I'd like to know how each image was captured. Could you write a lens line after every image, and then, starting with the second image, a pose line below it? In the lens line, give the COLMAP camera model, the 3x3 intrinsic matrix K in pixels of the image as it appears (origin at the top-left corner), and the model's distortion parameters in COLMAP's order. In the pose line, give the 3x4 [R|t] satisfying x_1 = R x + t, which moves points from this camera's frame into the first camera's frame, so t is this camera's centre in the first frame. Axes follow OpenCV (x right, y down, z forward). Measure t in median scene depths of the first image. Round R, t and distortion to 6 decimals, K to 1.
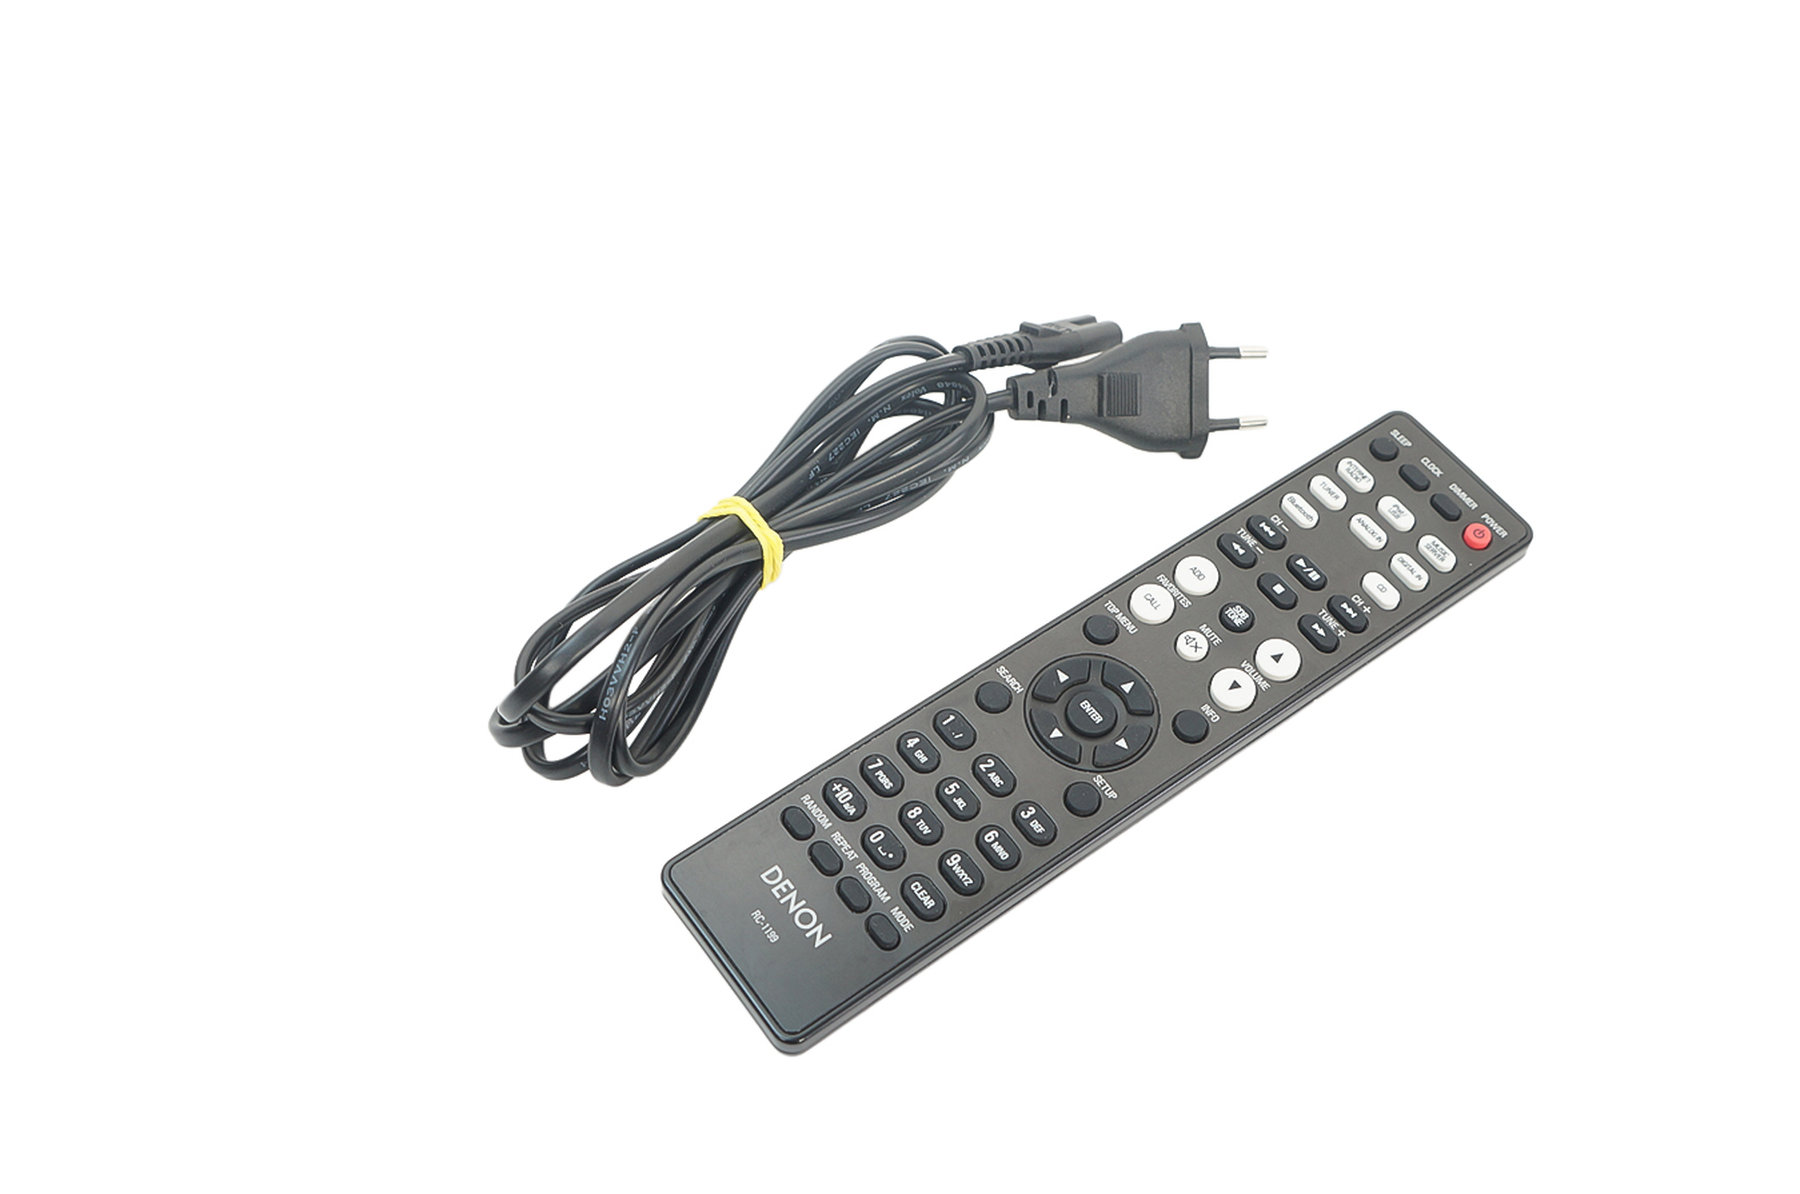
lens RADIAL K [[1969.3, 0, 900.0], [0, 1969.3, 597.0], [0, 0, 1]] dist [0.003555, -0.000155]
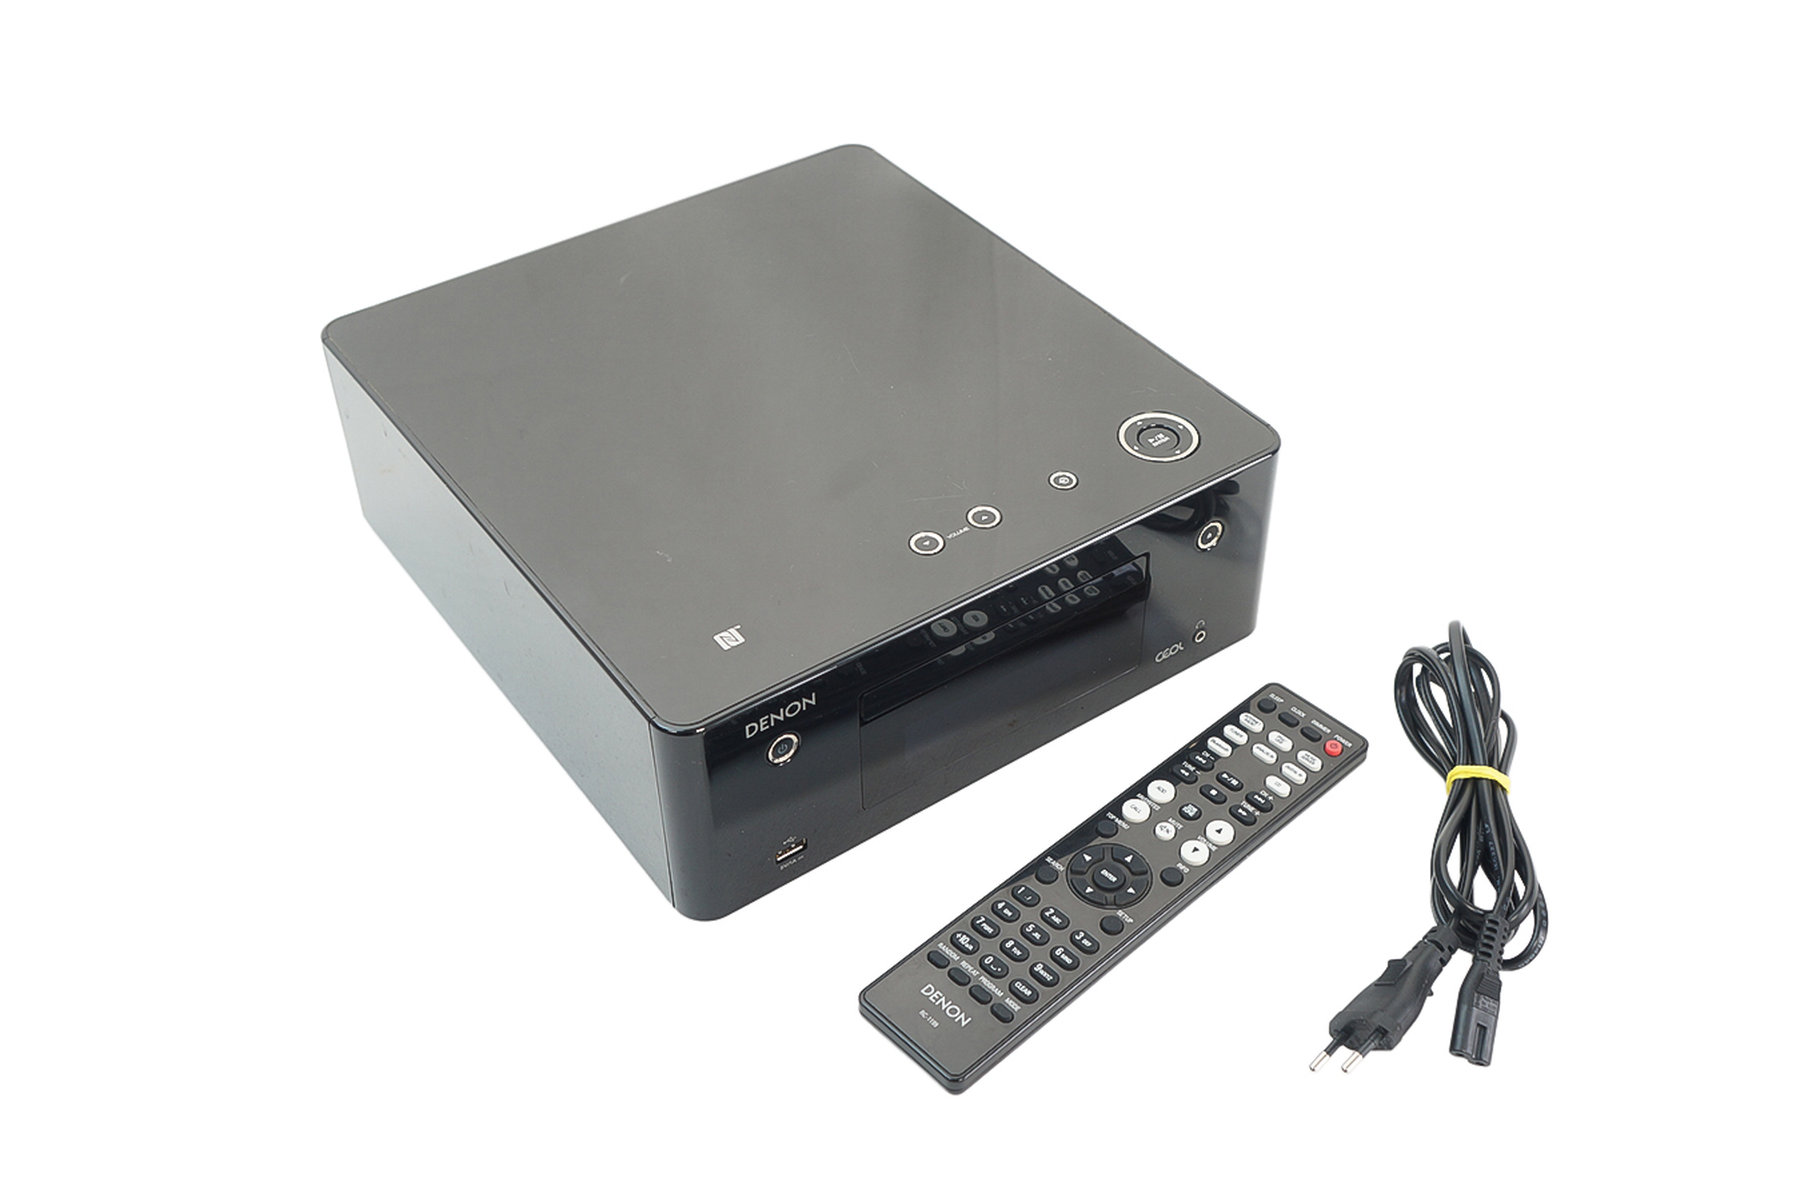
lens RADIAL K [[1969.3, 0, 900.0], [0, 1969.3, 597.0], [0, 0, 1]] dist [0.003555, -0.000155]
pose [[0.991688, -0.123055, 0.037593, -0.101092], [0.128593, 0.957892, -0.256722, 0.227192], [-0.004419, 0.259423, 0.965754, -0.587052]]
